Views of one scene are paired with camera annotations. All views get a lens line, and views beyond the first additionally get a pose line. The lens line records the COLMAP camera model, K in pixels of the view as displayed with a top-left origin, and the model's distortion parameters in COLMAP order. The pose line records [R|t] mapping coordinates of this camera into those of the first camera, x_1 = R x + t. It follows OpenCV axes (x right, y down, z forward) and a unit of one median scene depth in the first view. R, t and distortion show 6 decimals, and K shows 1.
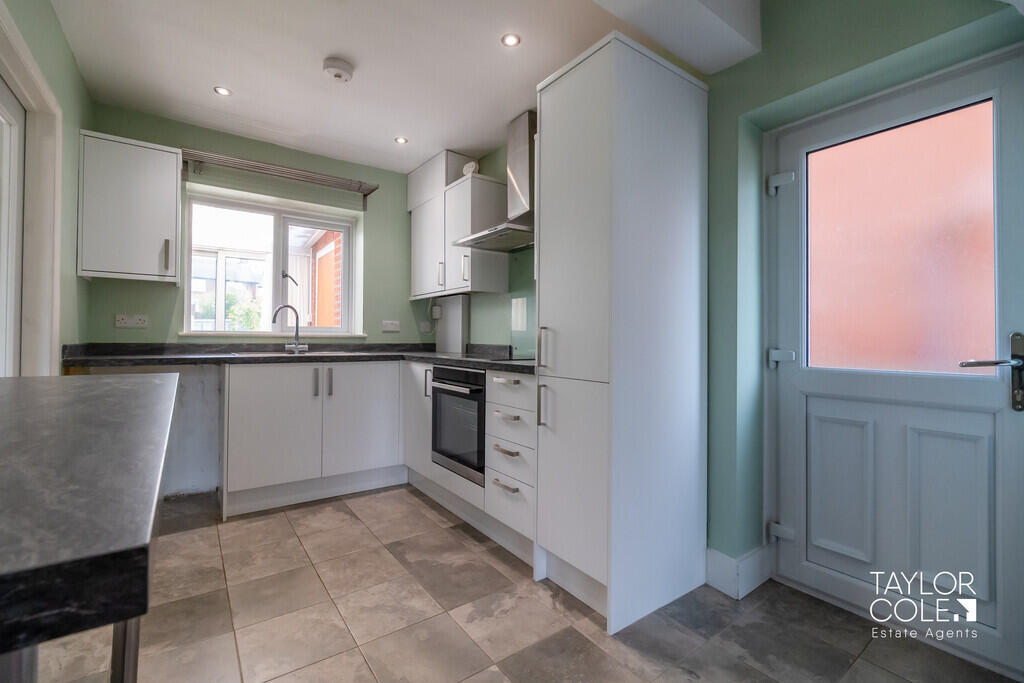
lens RADIAL K [[443.2, 0, 509.0], [0, 443.2, 333.7], [0, 0, 1]] dist [0.000128, 0.000108]
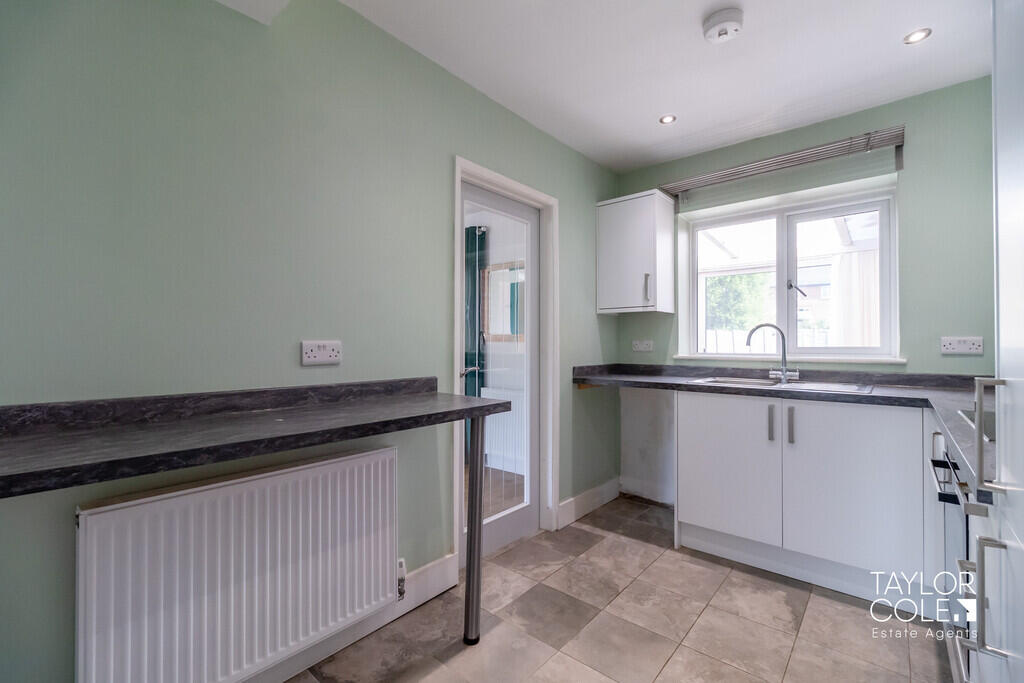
lens RADIAL K [[448.8, 0, 511.9], [0, 448.8, 339.2], [0, 0, 1]] dist [-0.001805, -0.000671]
pose [[0.235678, -0.018417, -0.971657, 0.233901], [0.011991, 0.999799, -0.016042, -0.031062], [0.971757, -0.007870, 0.235852, 0.377297]]
